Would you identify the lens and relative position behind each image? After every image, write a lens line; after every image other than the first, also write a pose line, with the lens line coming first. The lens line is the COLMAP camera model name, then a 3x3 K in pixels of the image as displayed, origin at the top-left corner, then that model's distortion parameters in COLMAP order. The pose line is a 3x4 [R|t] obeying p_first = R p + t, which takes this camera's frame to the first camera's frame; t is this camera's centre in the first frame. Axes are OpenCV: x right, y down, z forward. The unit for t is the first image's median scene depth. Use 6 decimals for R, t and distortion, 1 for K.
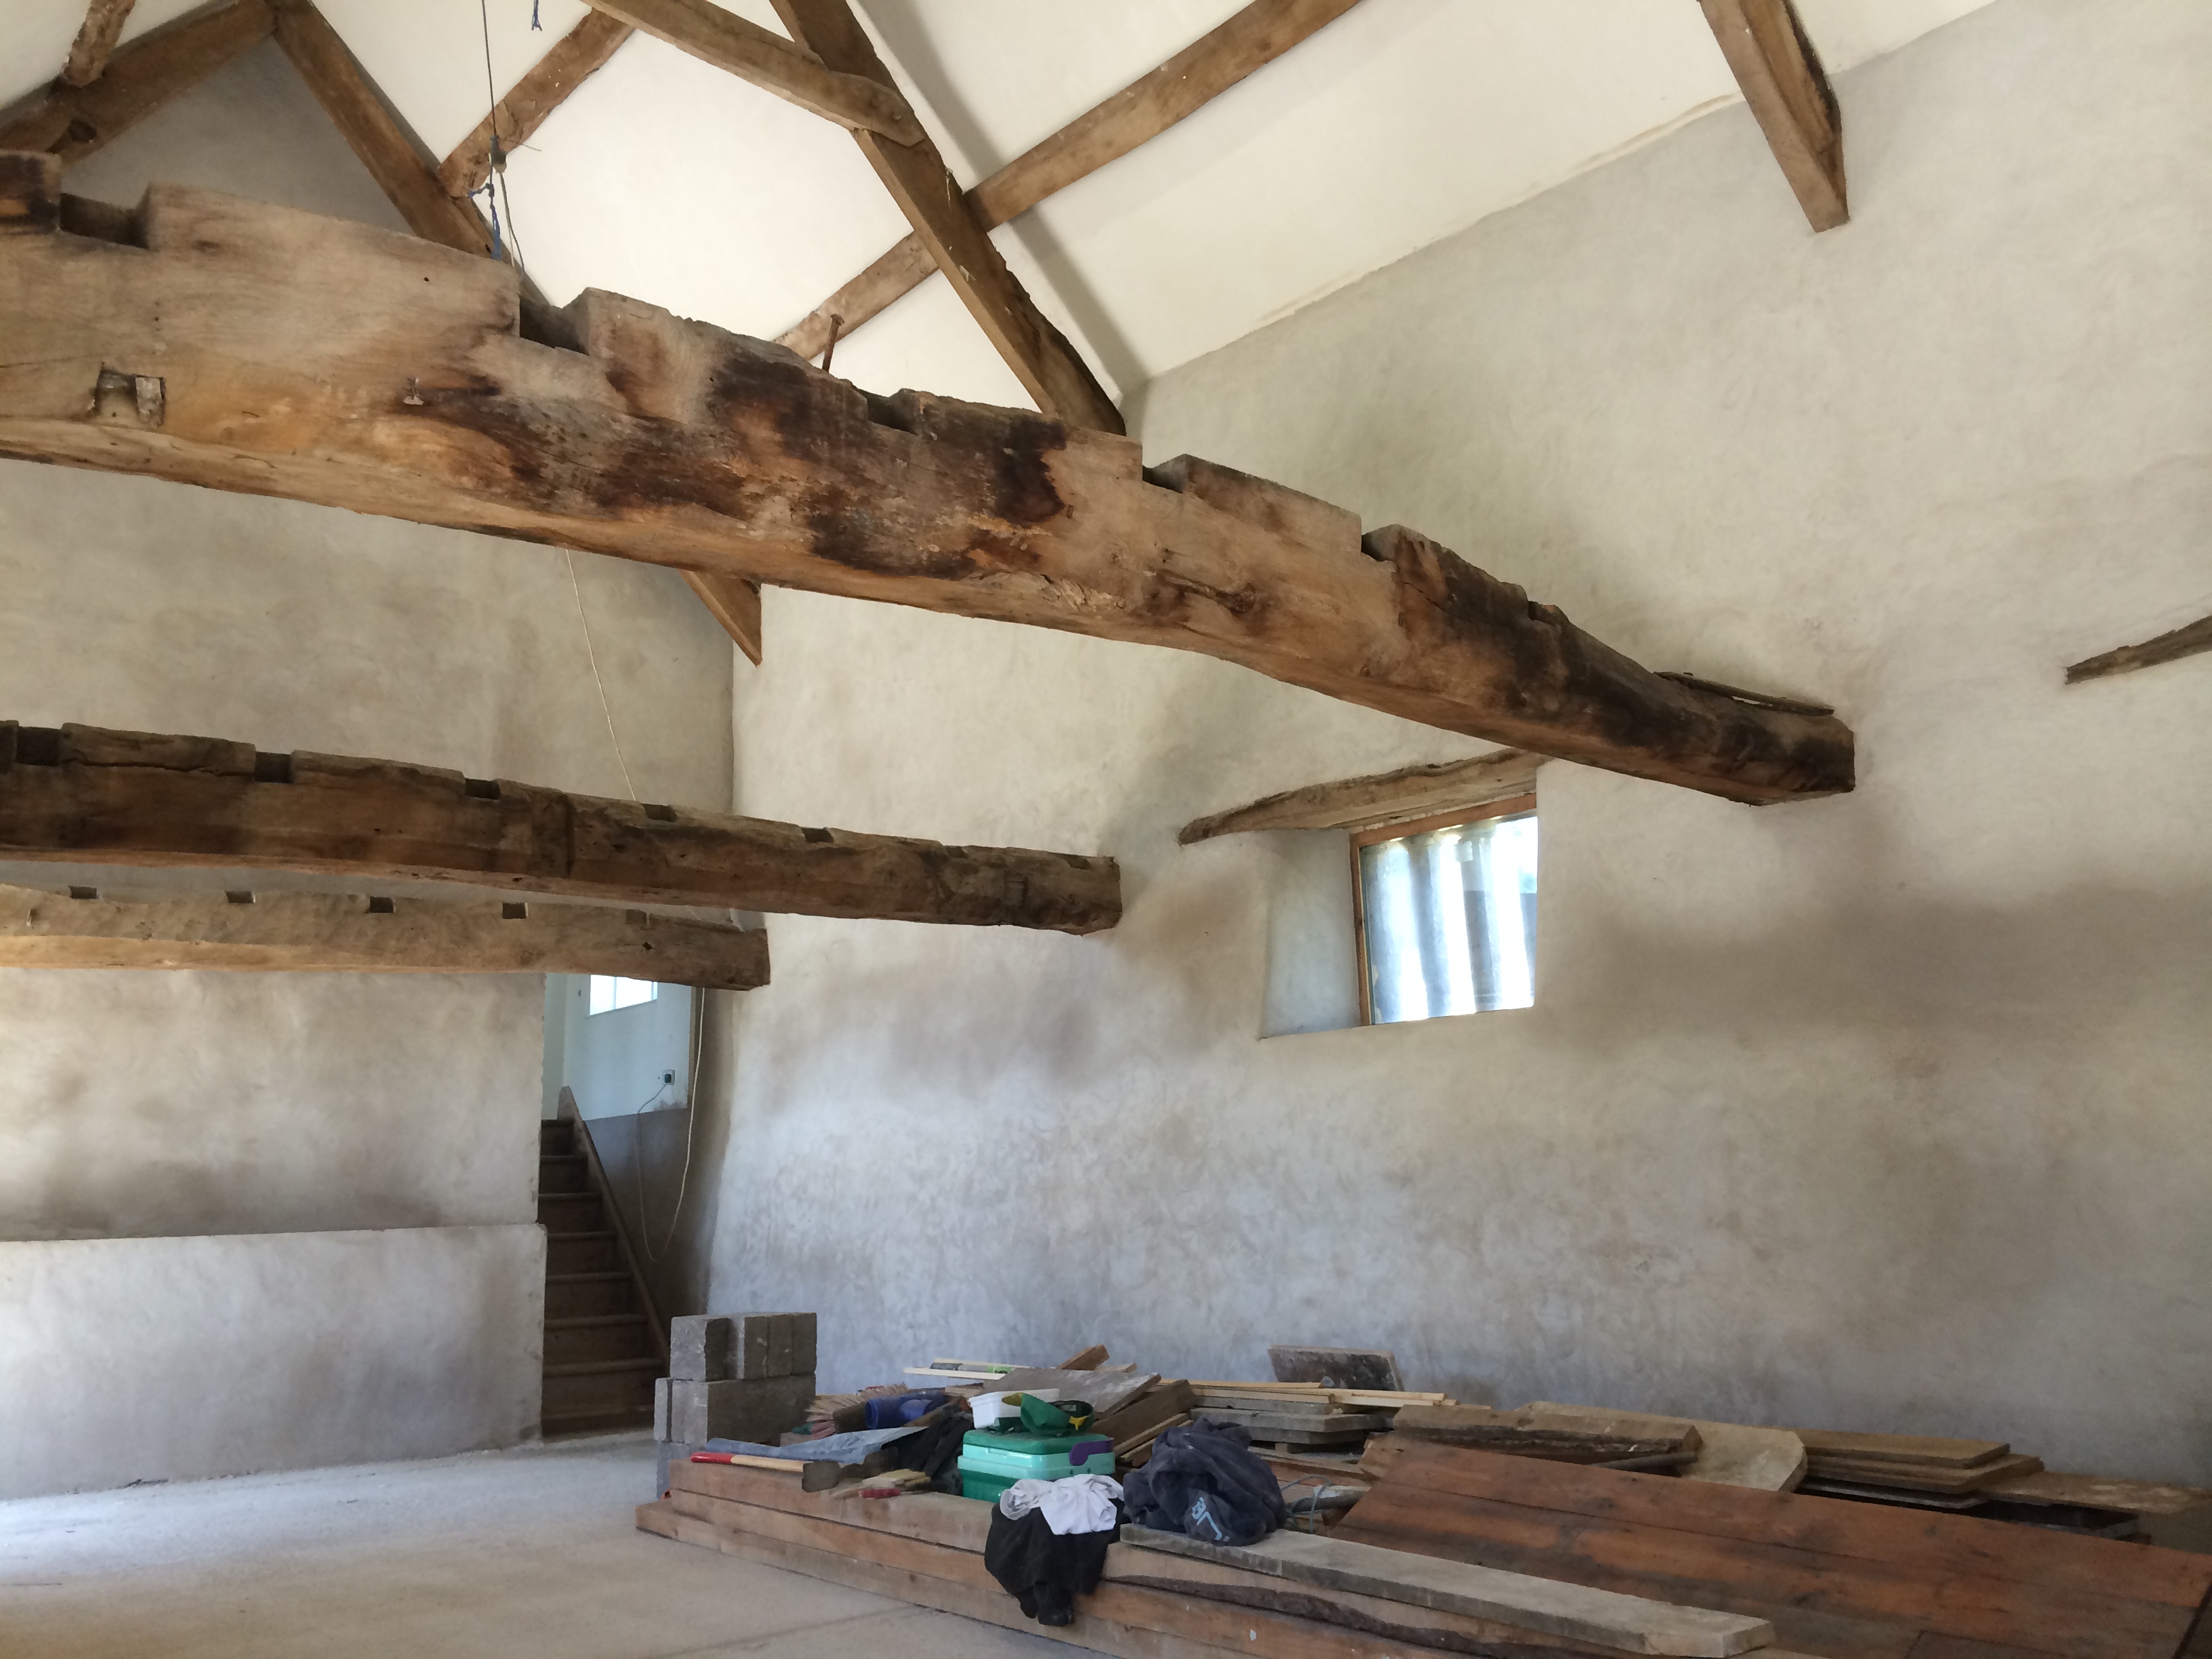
lens RADIAL K [[1919.0, 0, 1102.1], [0, 1919.0, 825.0], [0, 0, 1]] dist [0.066458, -0.104352]
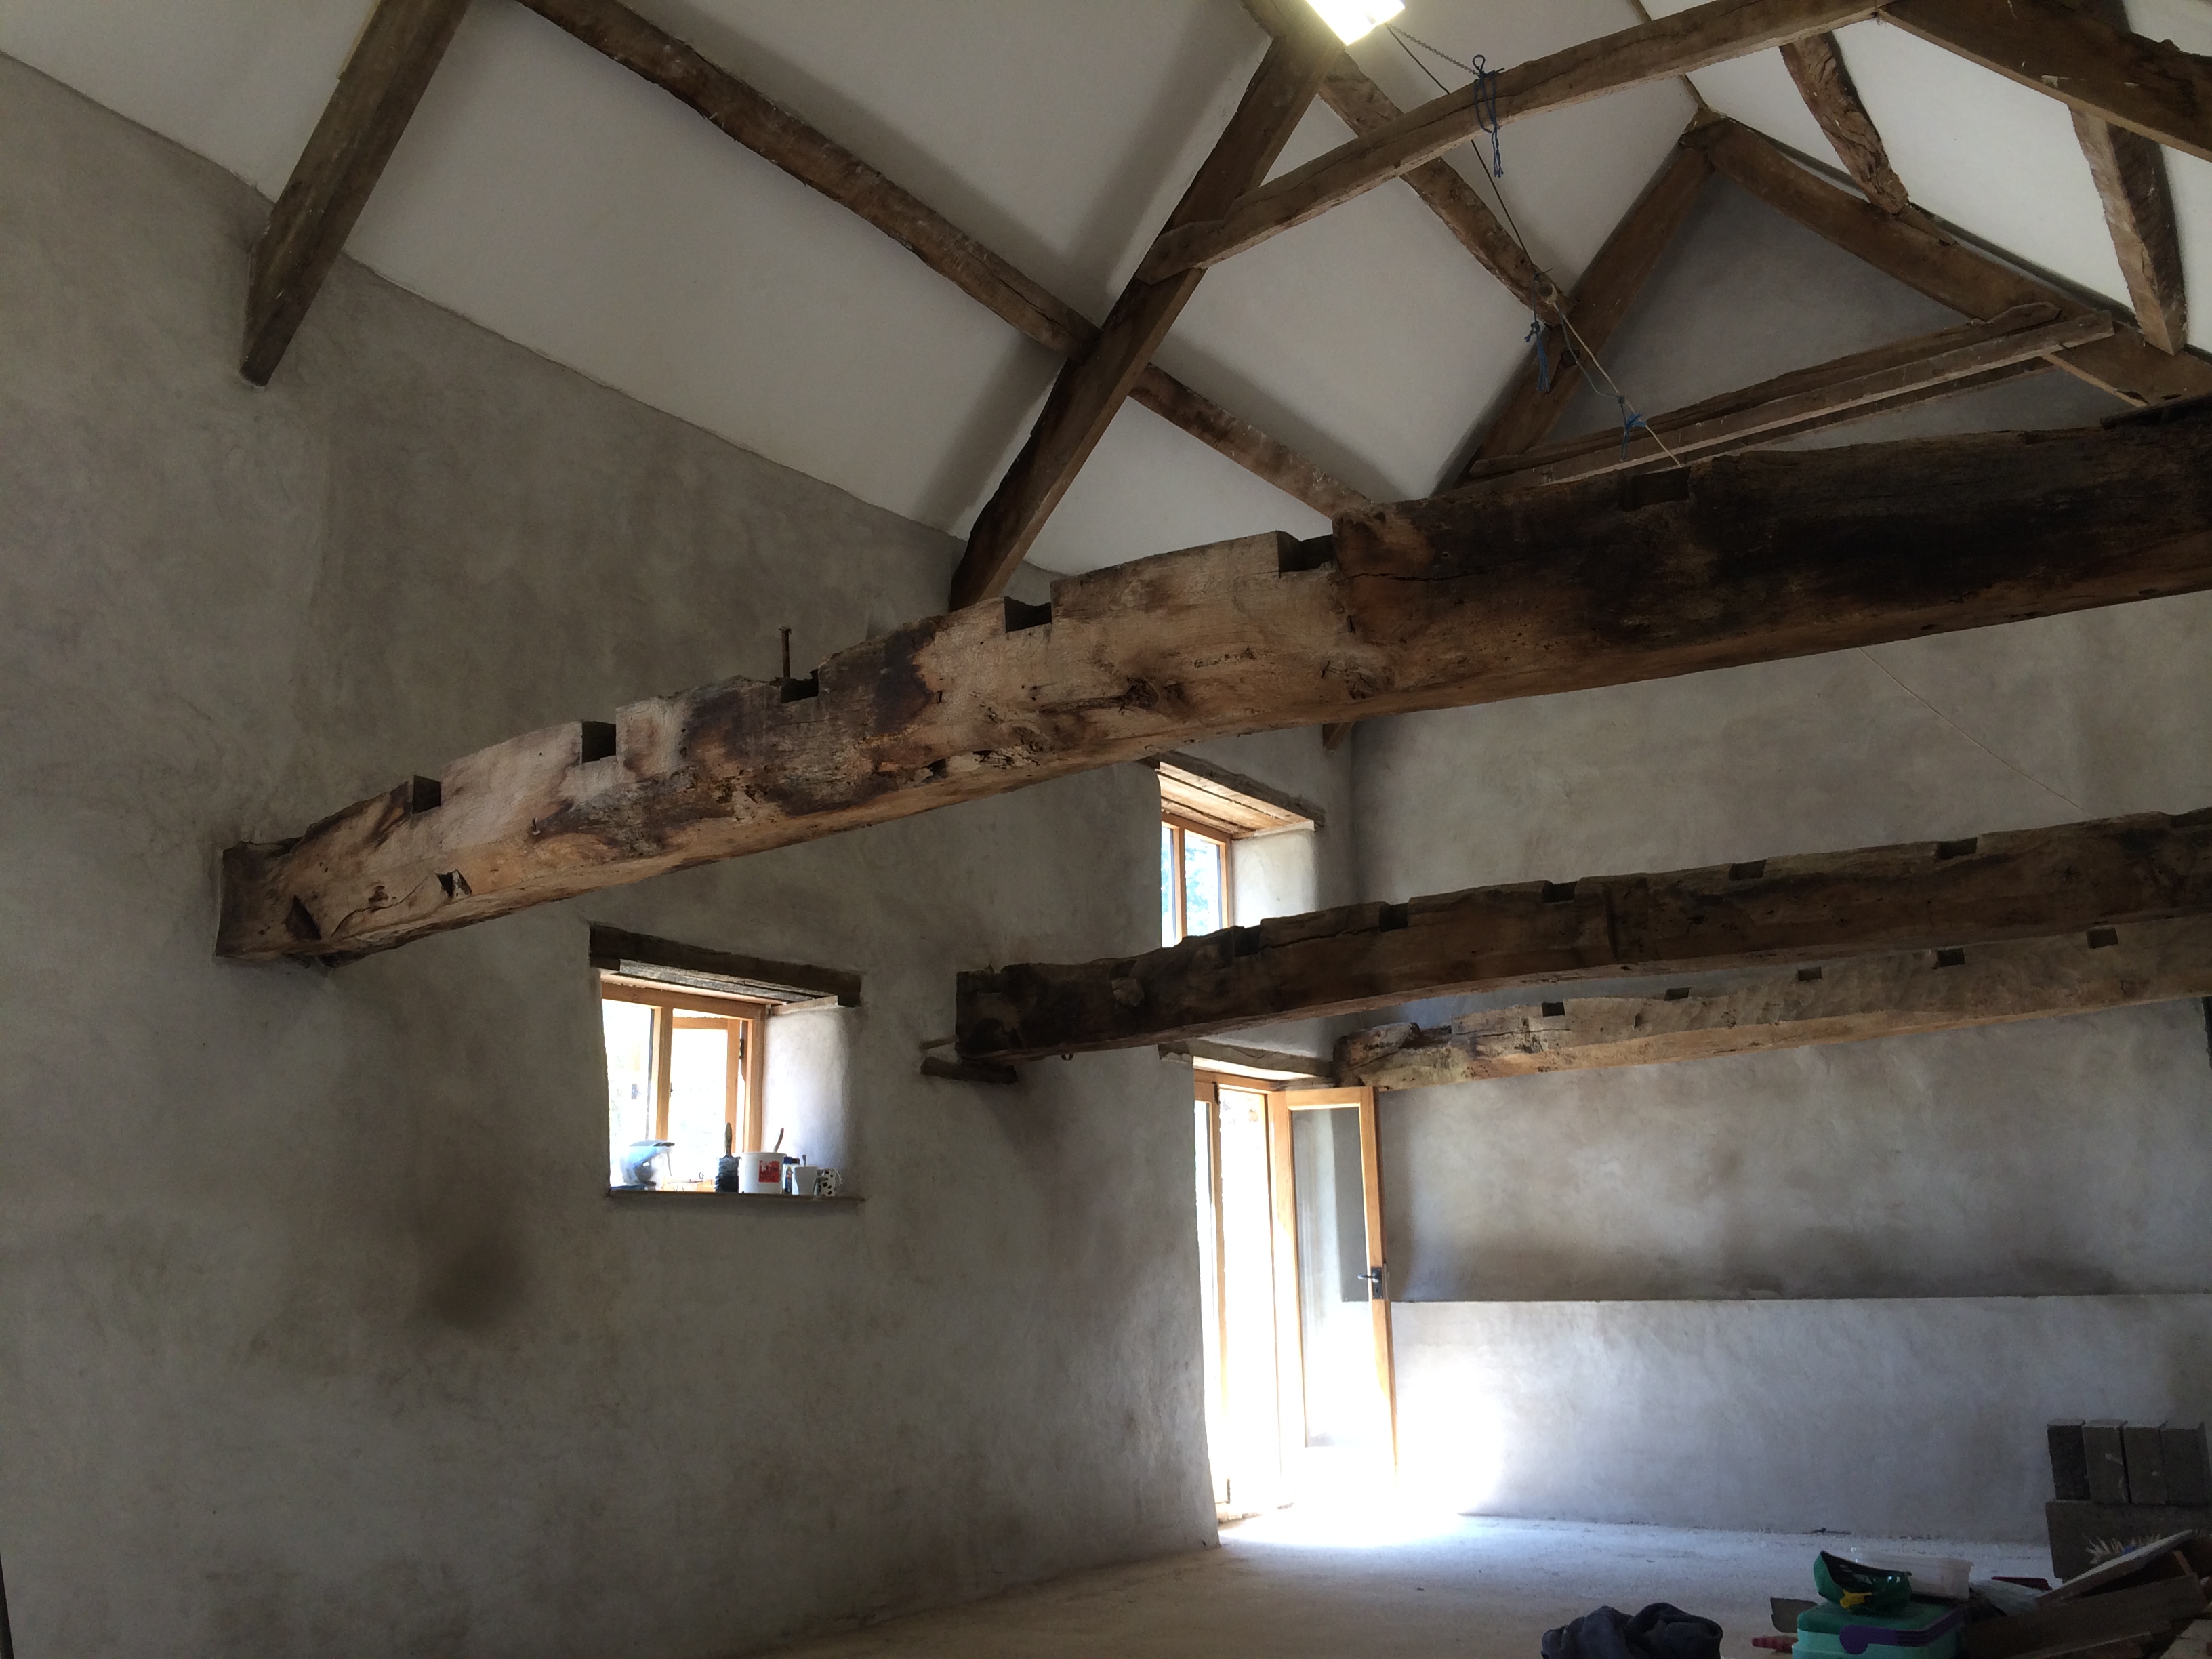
lens RADIAL K [[1919.0, 0, 1090.8], [0, 1919.0, 817.9], [0, 0, 1]] dist [0.066458, -0.104352]
pose [[0.267646, -0.205215, -0.941410, 0.481421], [0.198058, 0.967908, -0.154683, 0.042460], [0.942942, -0.145053, 0.299701, 0.349607]]
